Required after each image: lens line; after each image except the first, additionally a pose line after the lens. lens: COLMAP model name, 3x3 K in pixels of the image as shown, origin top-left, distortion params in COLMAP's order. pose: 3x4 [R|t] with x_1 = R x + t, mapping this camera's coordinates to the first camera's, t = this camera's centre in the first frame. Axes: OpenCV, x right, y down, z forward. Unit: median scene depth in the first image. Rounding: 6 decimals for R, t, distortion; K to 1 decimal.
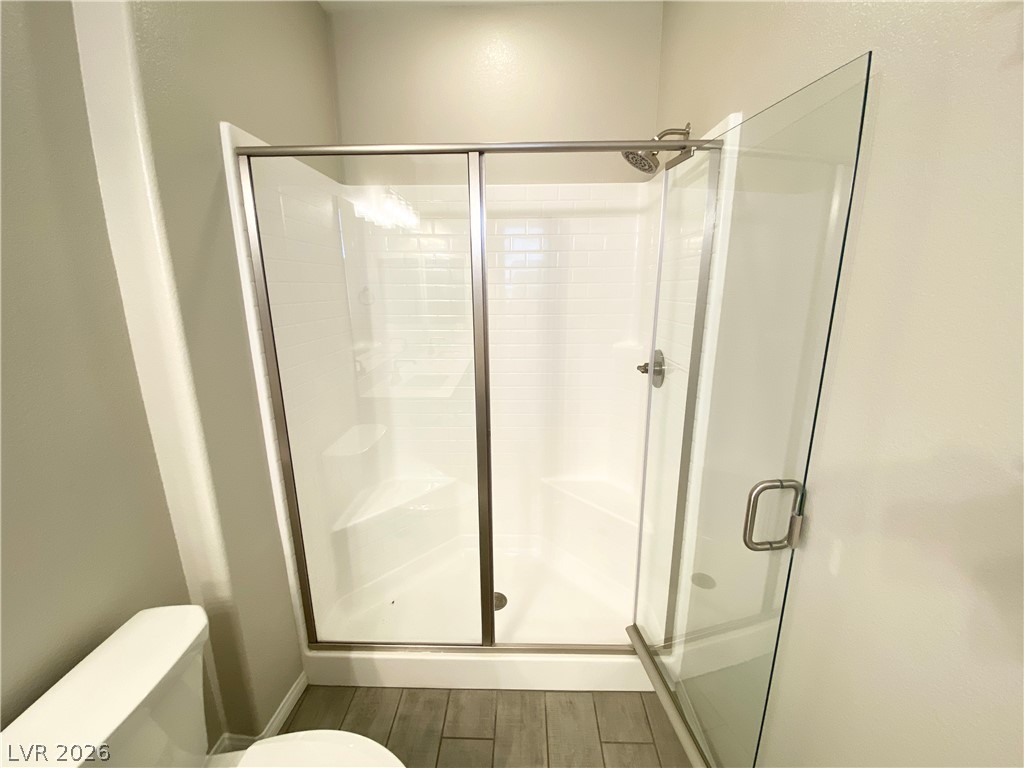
lens RADIAL K [[415.5, 0, 513.3], [0, 415.5, 386.7], [0, 0, 1]] dist [-0.005046, -0.006102]
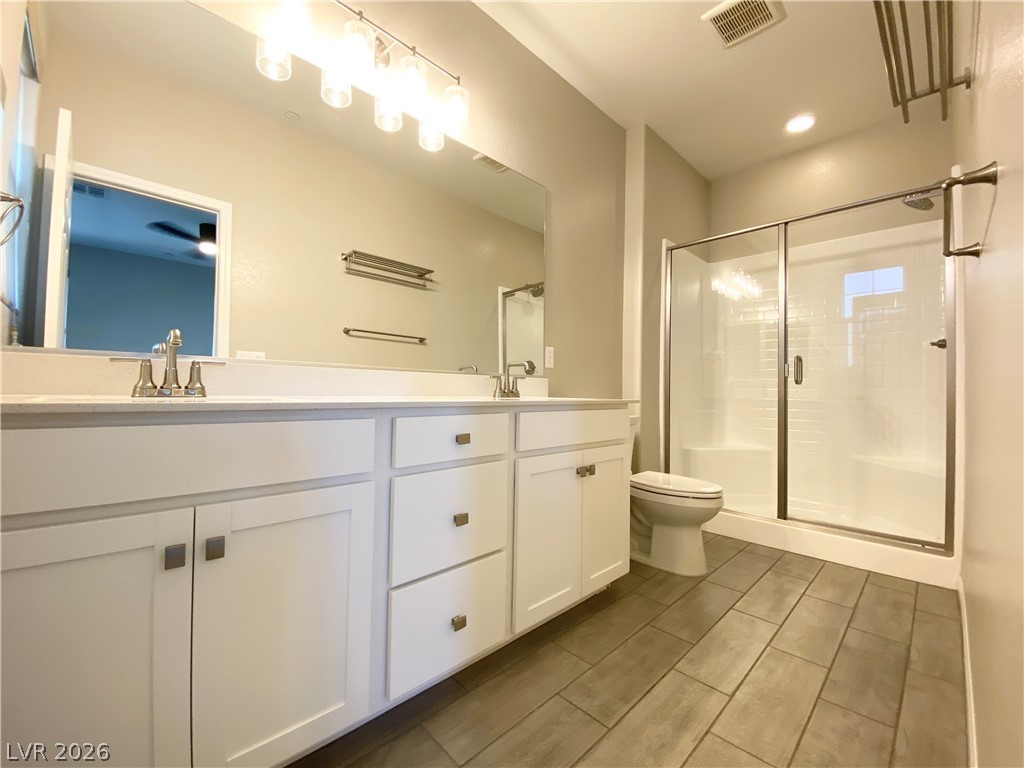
lens RADIAL K [[415.5, 0, 509.9], [0, 415.5, 384.9], [0, 0, 1]] dist [-0.005046, -0.006102]
pose [[0.715411, 0.020702, -0.698397, 0.114980], [-0.188768, 0.968117, -0.164670, 0.244164], [0.672721, 0.249642, 0.696510, -0.345199]]
